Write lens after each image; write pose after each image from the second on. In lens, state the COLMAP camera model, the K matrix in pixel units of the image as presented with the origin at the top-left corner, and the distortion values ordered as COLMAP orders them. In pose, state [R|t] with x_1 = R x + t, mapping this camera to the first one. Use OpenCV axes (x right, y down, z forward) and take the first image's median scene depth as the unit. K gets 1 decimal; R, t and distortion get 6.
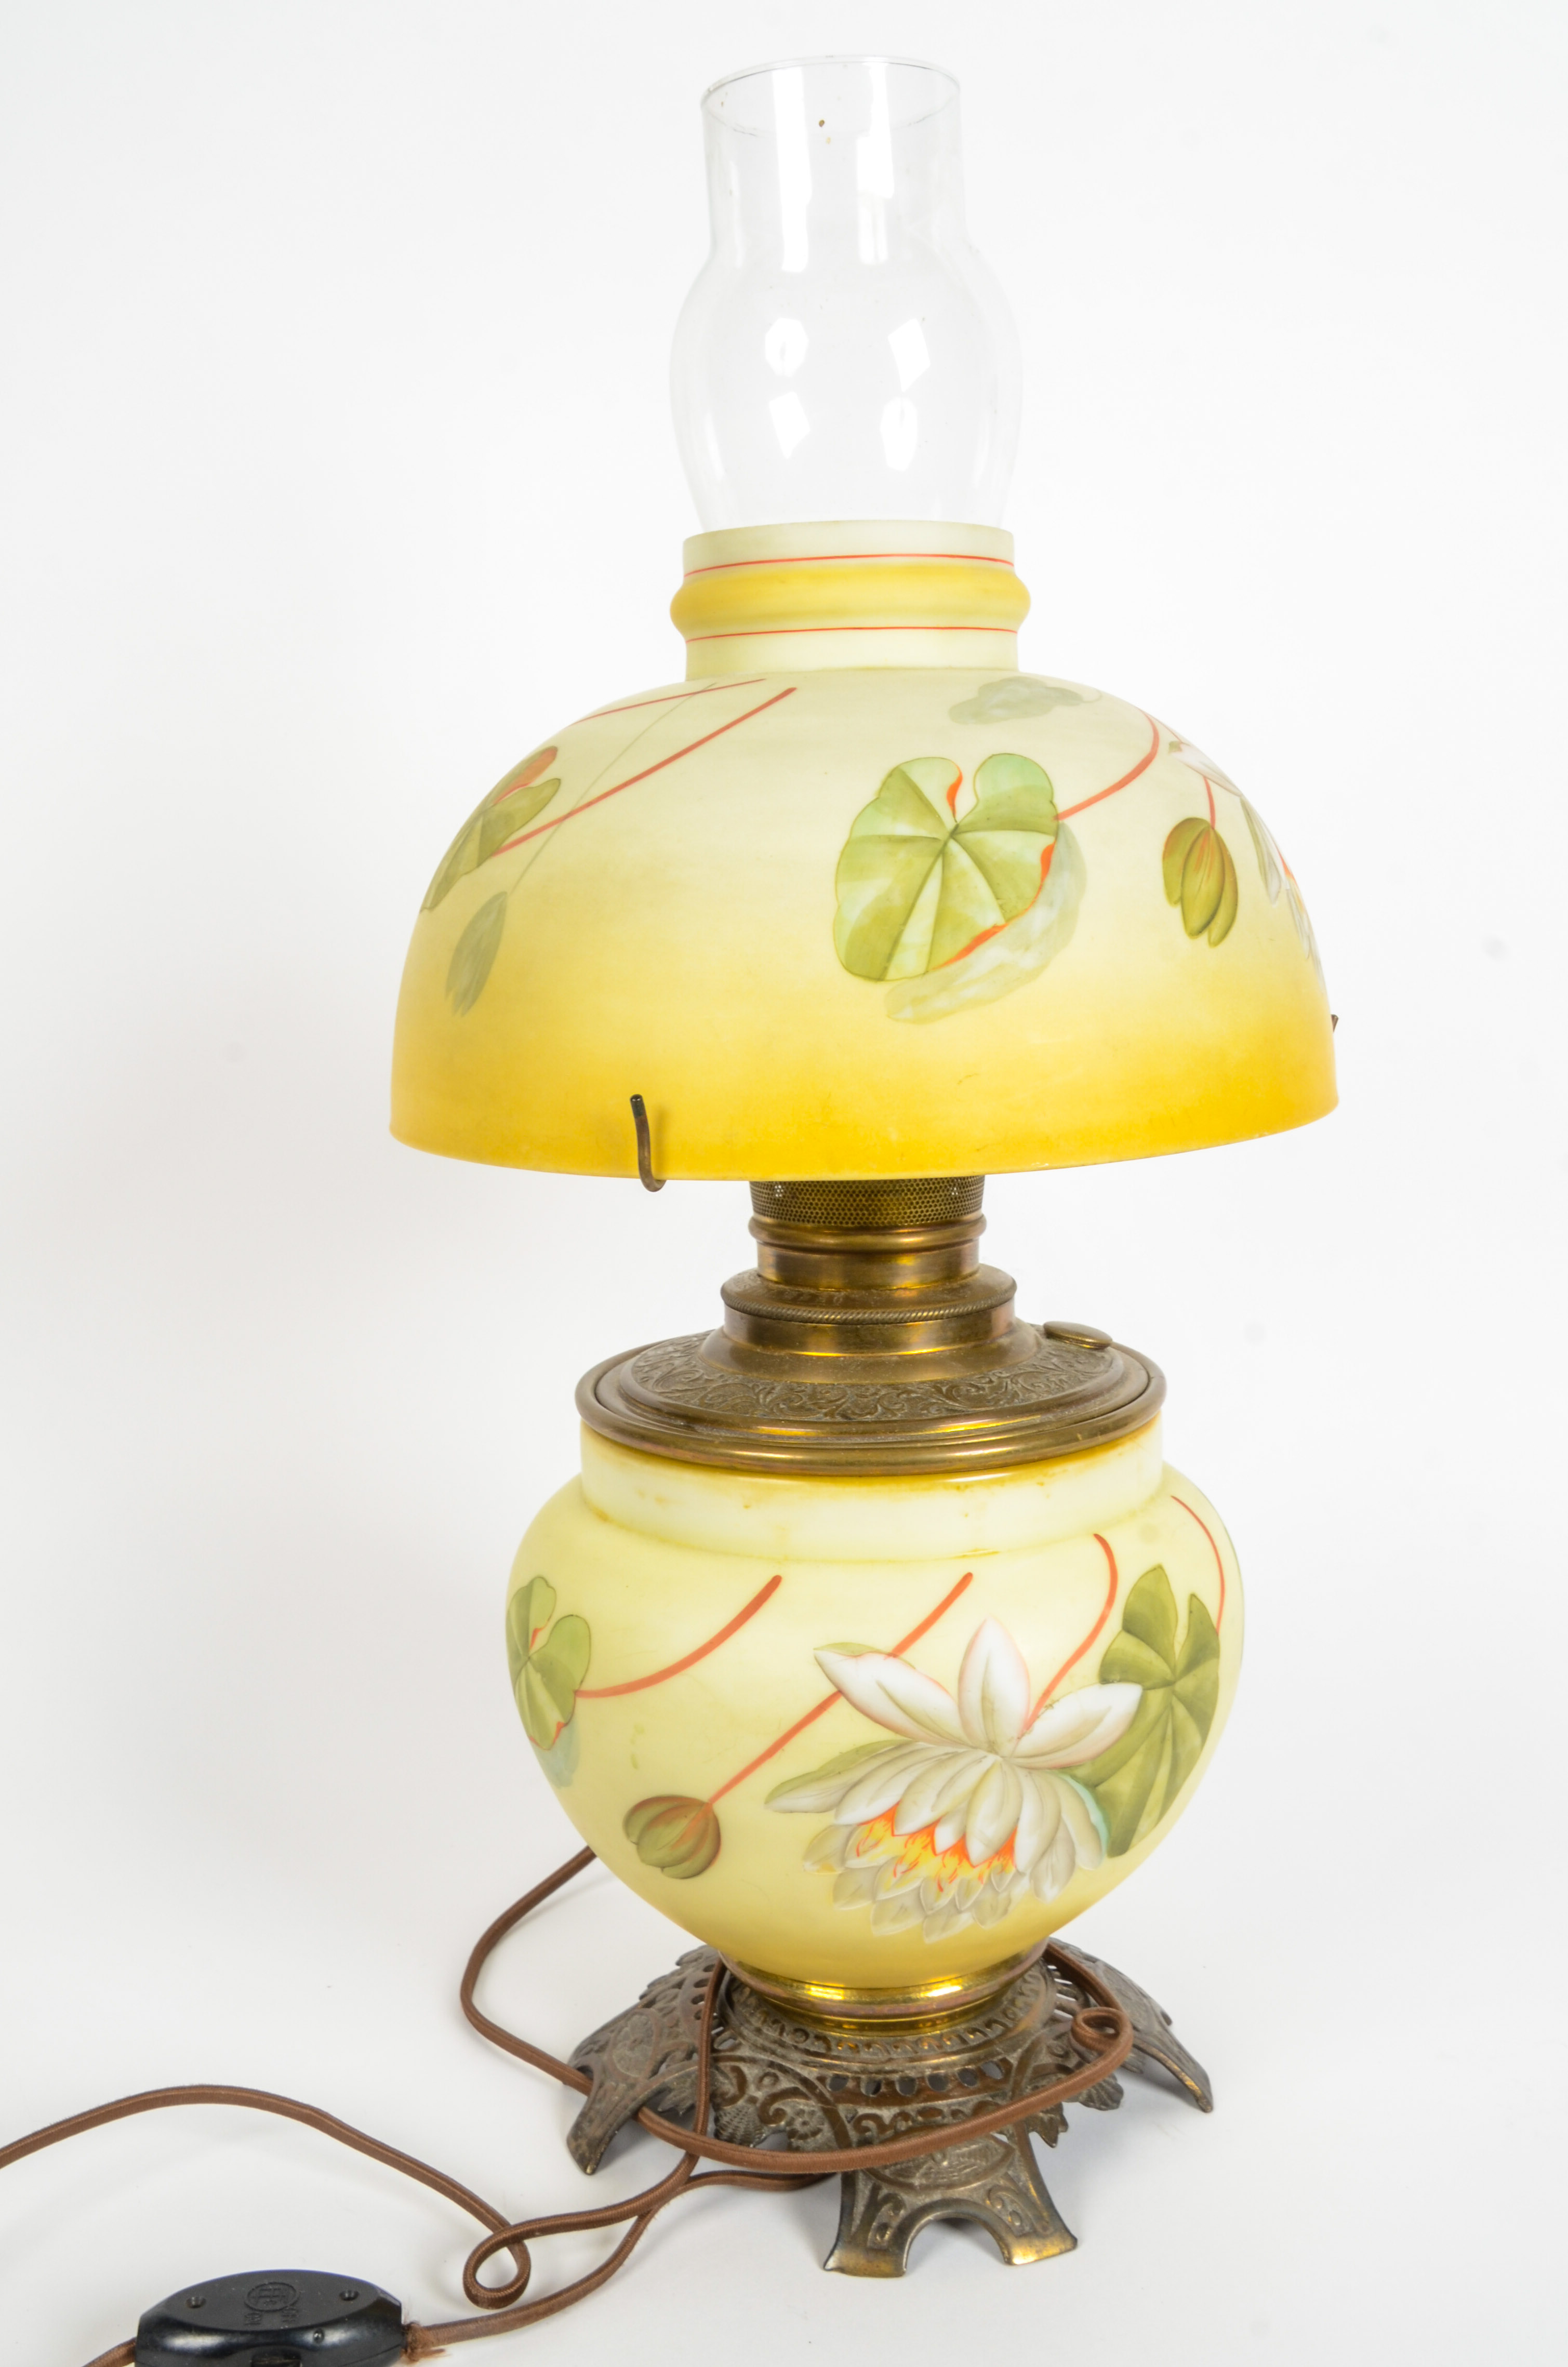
lens RADIAL K [[2624.3, 0, 836.9], [0, 2624.3, 1172.1], [0, 0, 1]] dist [-0.015543, 0.175491]
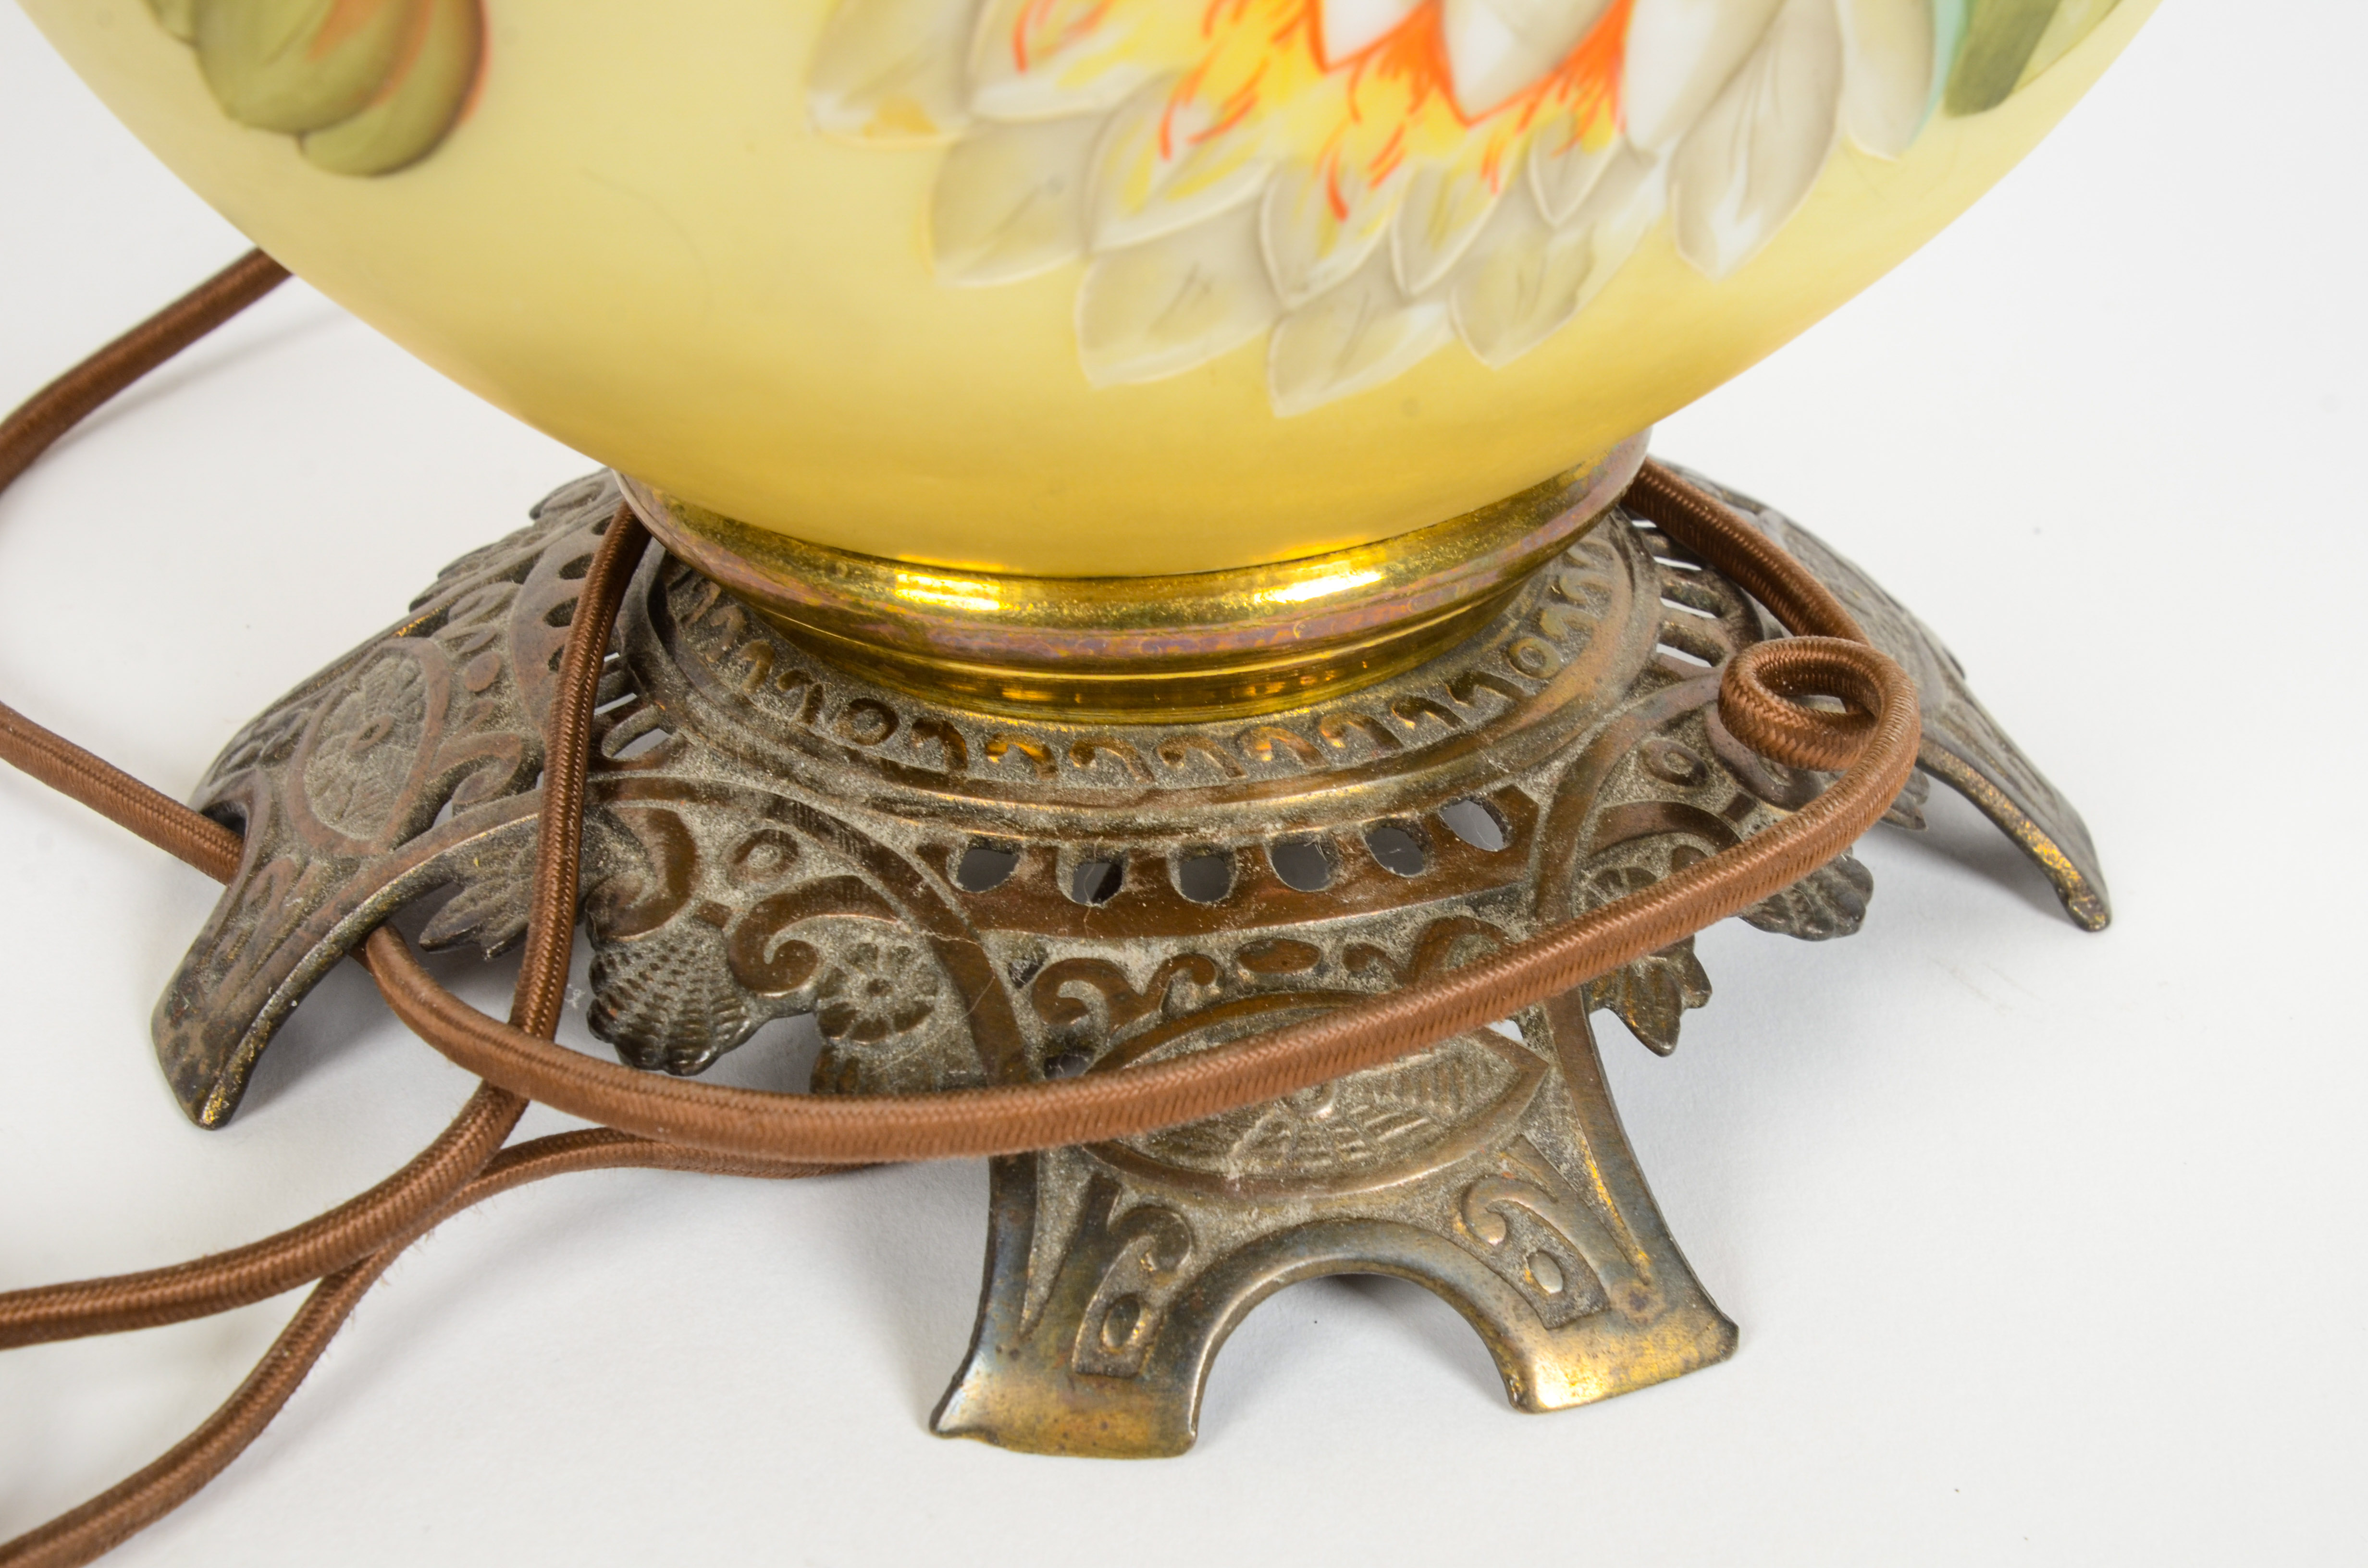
lens RADIAL K [[3902.5, 0, 1252.2], [0, 3902.5, 788.6], [0, 0, 1]] dist [0.225249, 0.094185]
pose [[0.999322, -0.000025, 0.036822, 0.015445], [-0.012402, 0.941344, 0.337222, 0.184794], [-0.034670, -0.337450, 0.940705, 0.576382]]
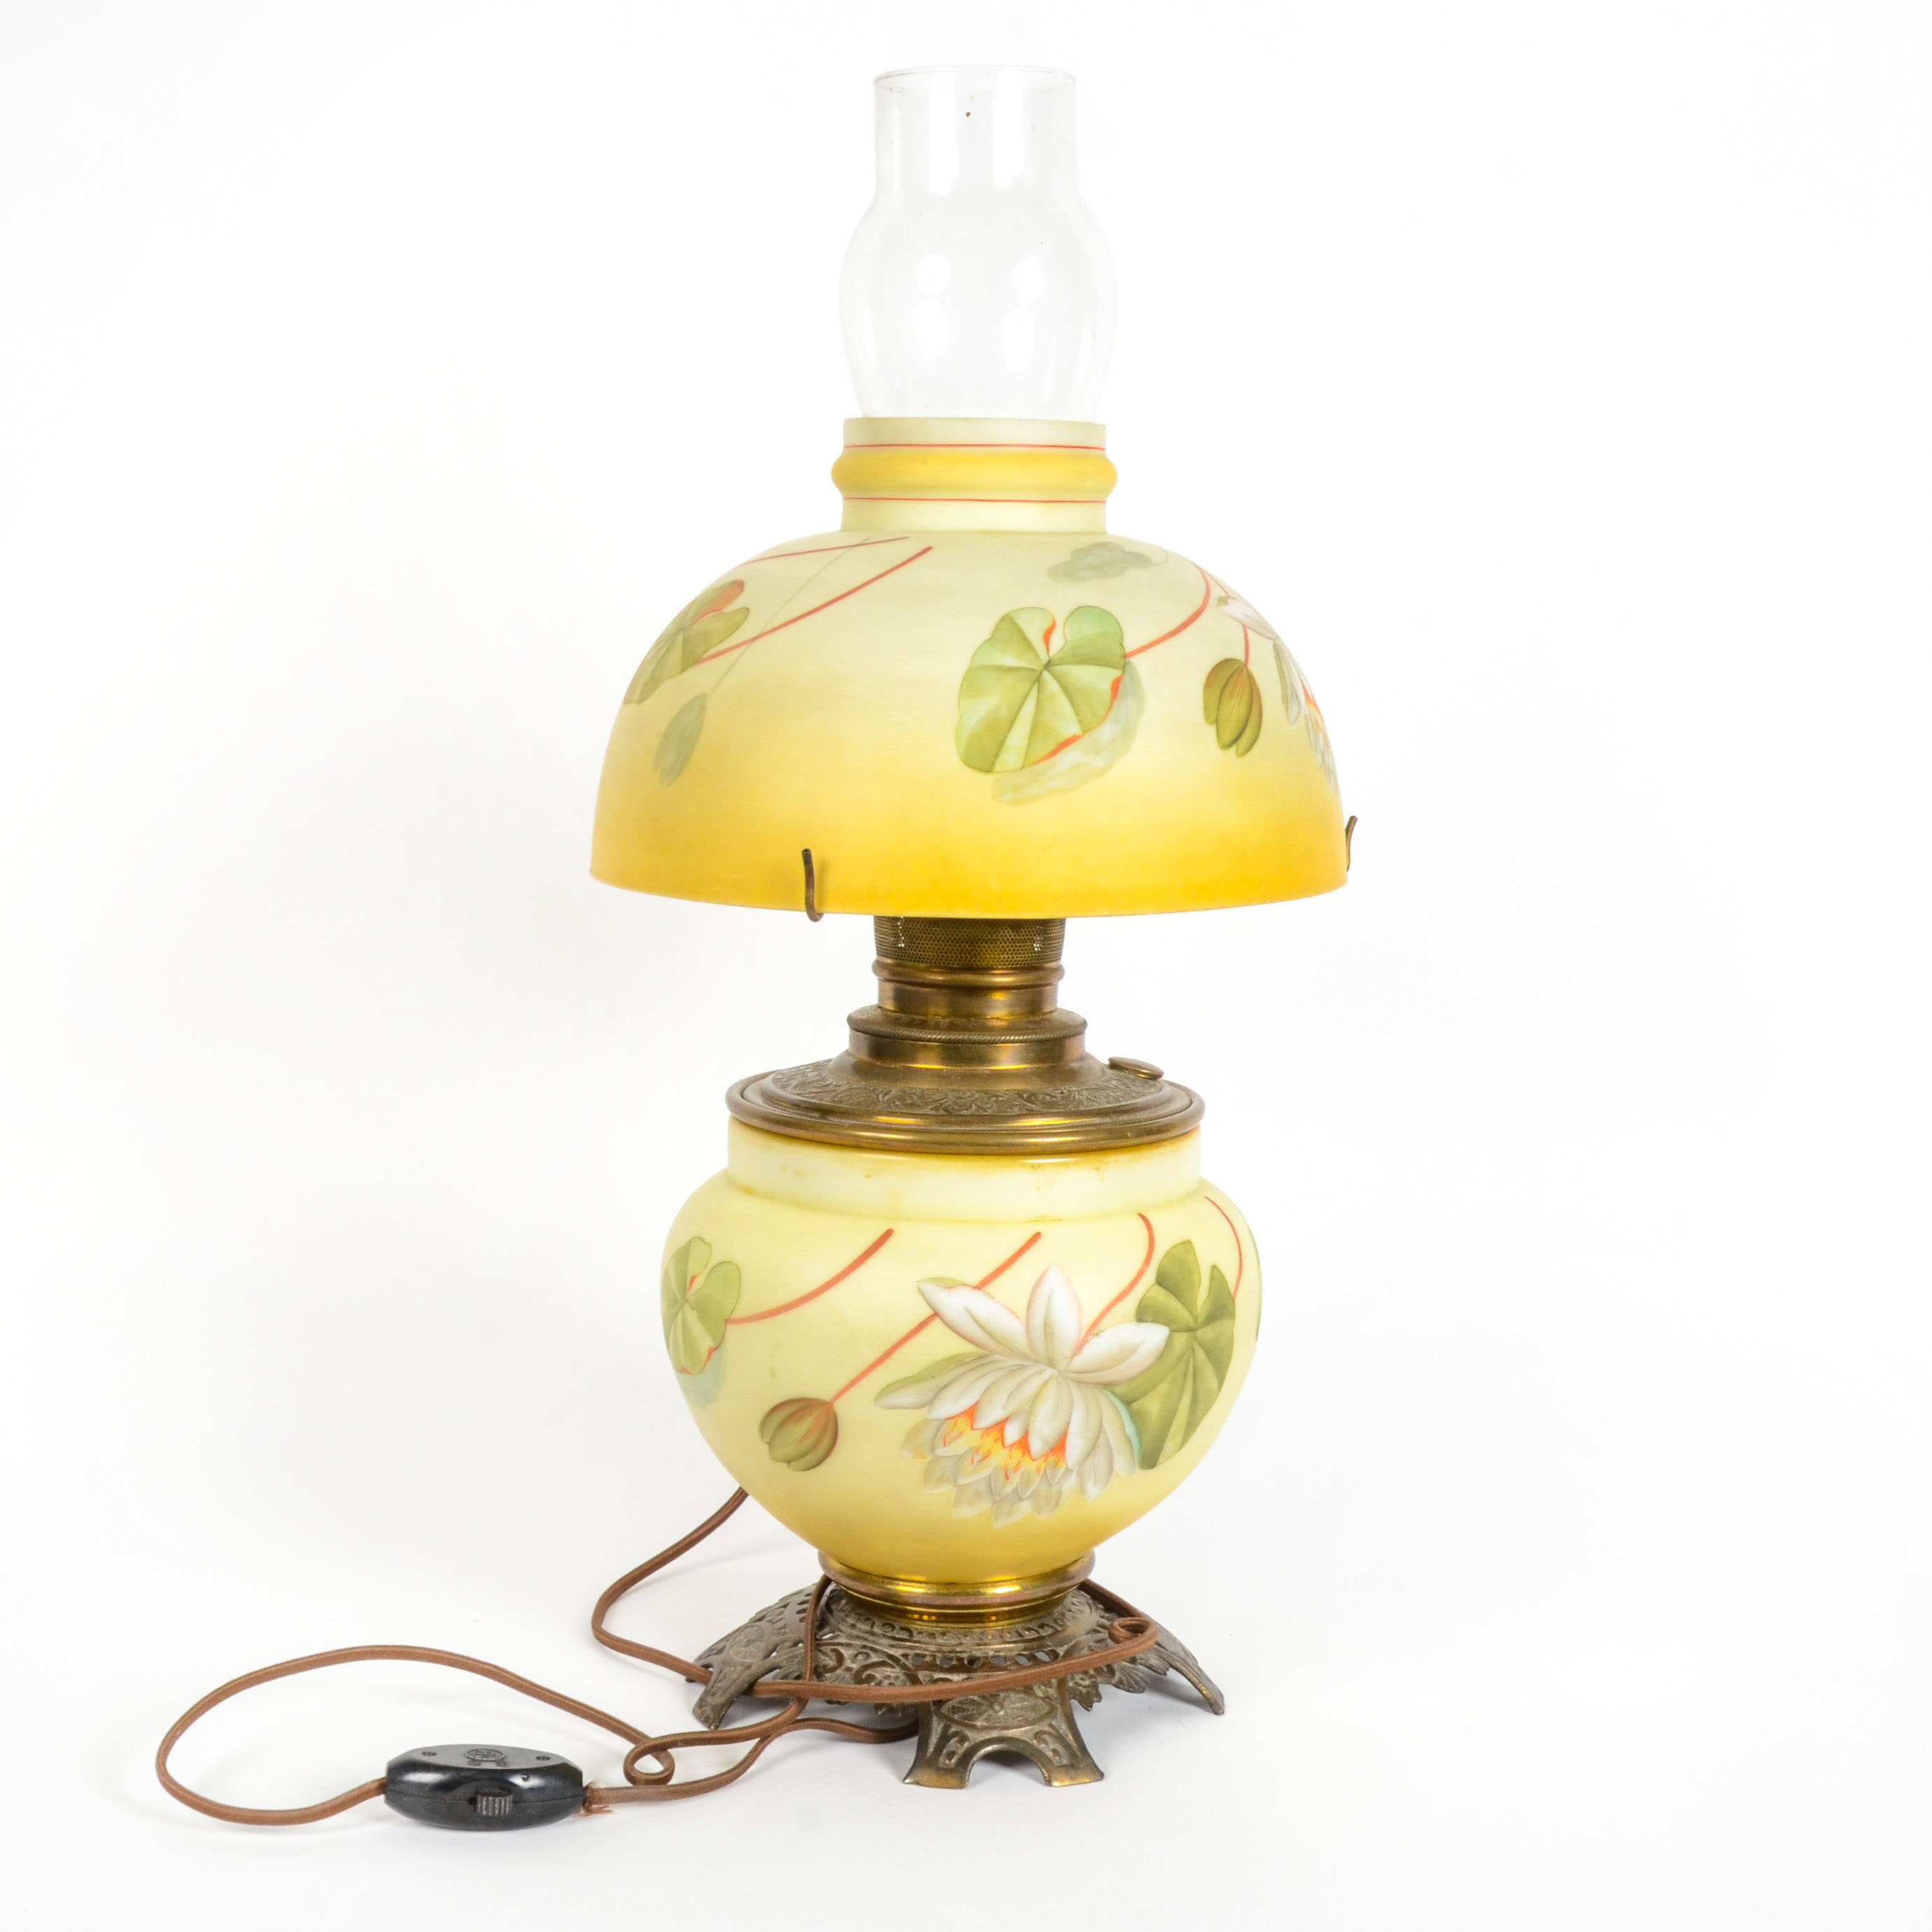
lens RADIAL K [[4213.5, 0, 966.0], [0, 4213.5, 966.0], [0, 0, 1]] dist [-0.128957, -0.288595]
pose [[0.999030, 0.039344, 0.019765, -0.029705], [-0.038802, 0.998879, -0.027099, 0.074882], [-0.020809, 0.026305, 0.999437, -1.015692]]
